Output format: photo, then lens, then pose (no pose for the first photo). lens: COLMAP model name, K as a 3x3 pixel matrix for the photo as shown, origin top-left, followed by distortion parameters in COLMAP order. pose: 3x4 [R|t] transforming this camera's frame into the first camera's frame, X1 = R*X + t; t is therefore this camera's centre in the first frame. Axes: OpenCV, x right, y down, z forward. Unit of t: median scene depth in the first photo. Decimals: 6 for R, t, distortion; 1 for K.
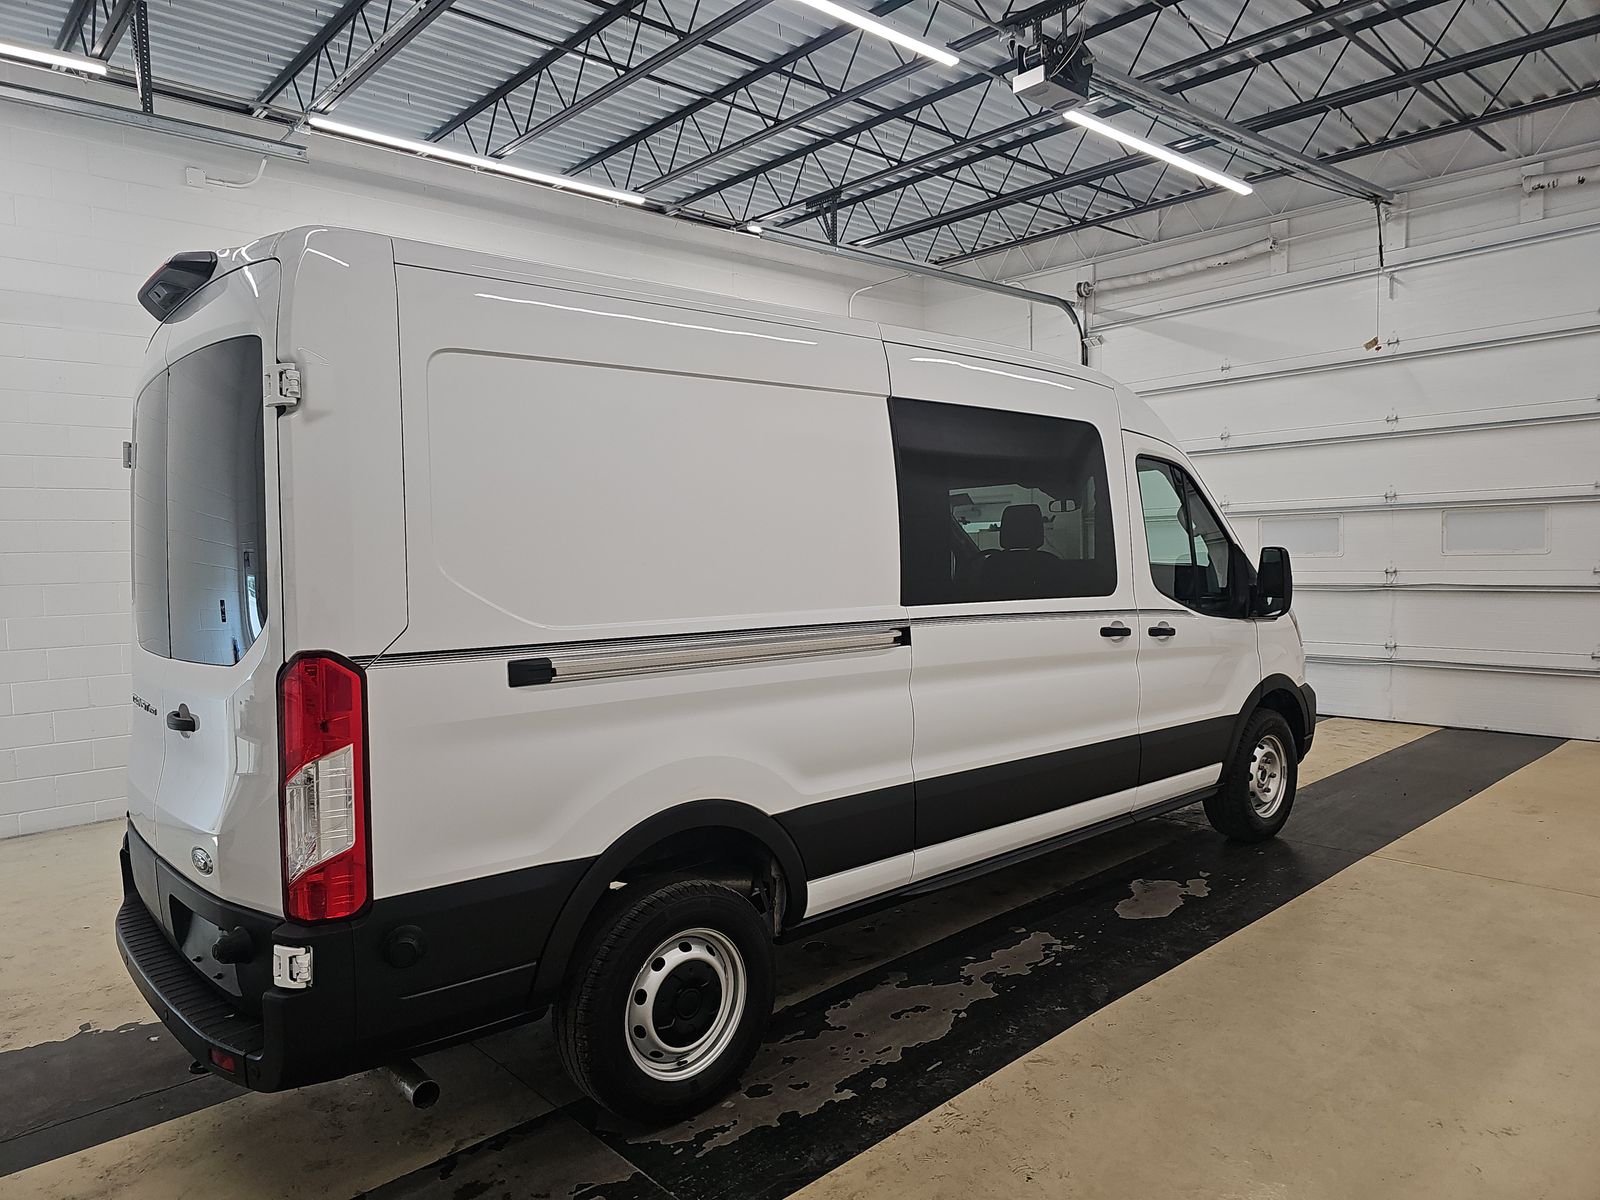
lens RADIAL K [[1065.2, 0, 790.1], [0, 1065.2, 586.2], [0, 0, 1]] dist [0.023215, -0.013343]
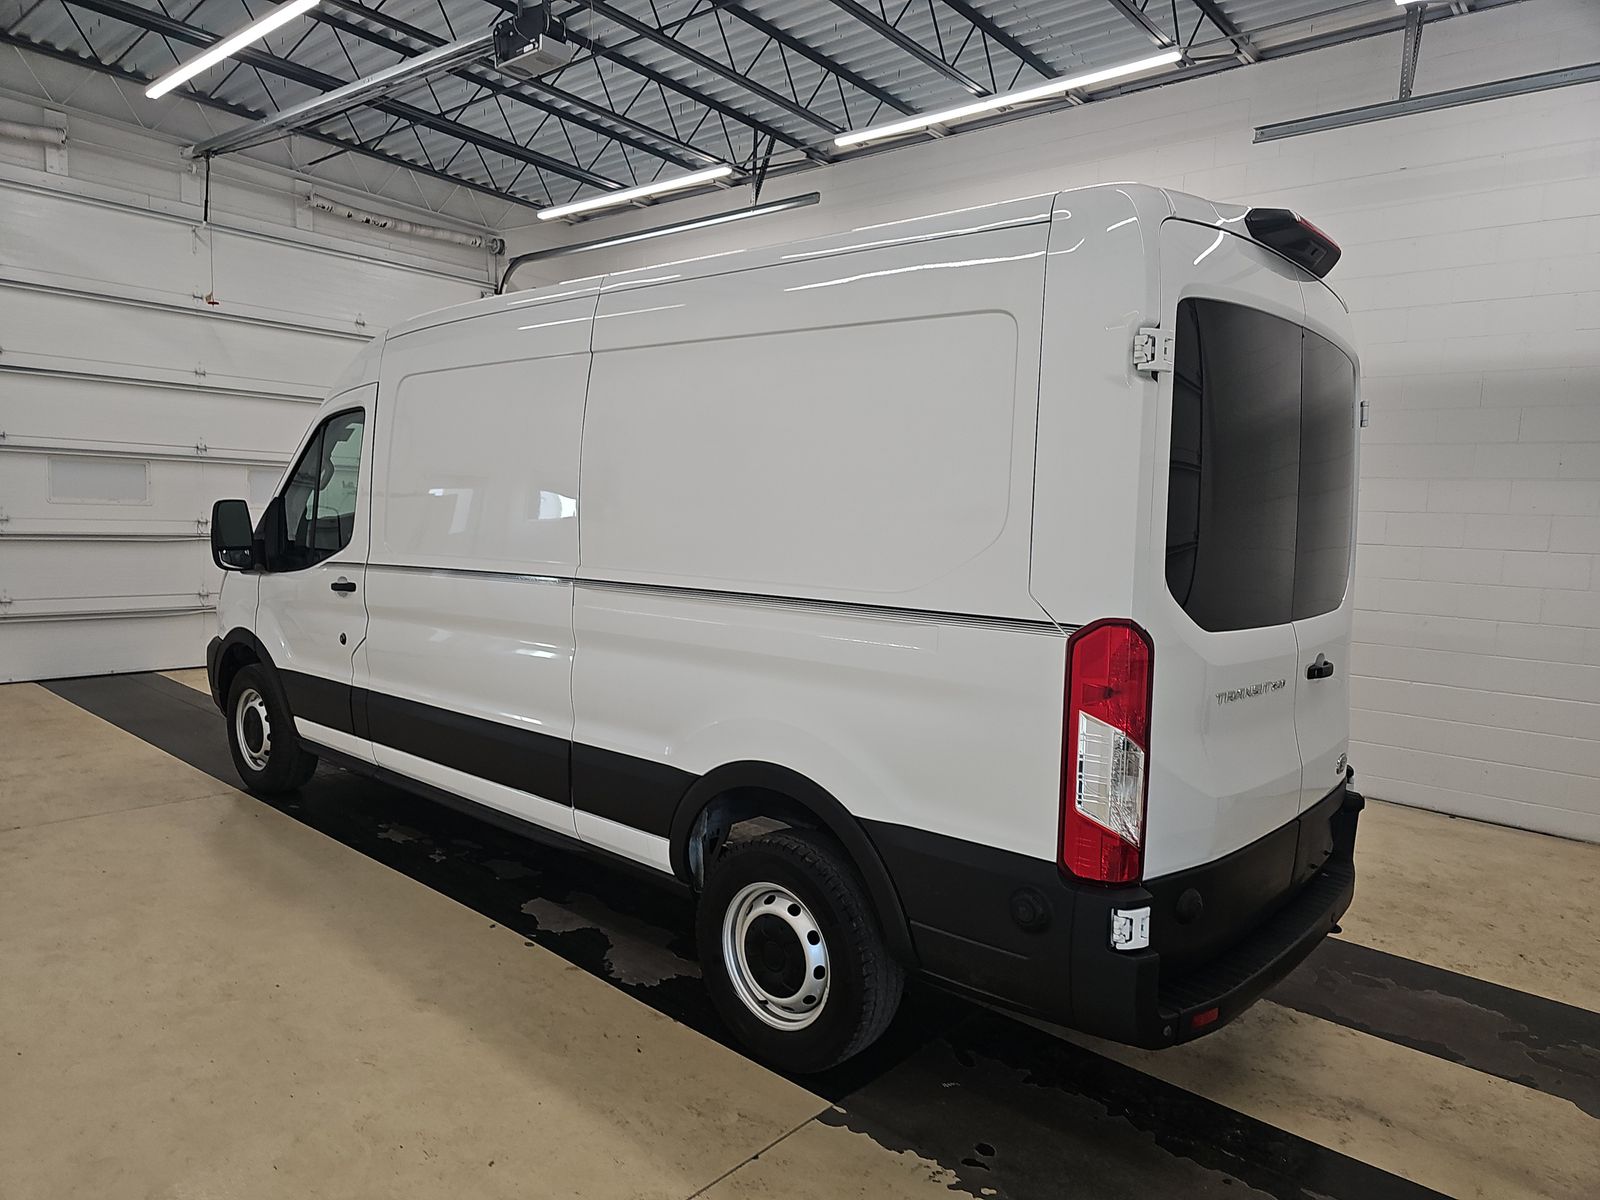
lens RADIAL K [[1065.2, 0, 804.9], [0, 1065.2, 603.1], [0, 0, 1]] dist [0.023215, -0.013343]
pose [[-0.126068, -0.062784, 0.990033, -0.549391], [-0.005451, 0.998024, 0.062597, -0.004034], [-0.992007, 0.002495, -0.126161, 0.566926]]
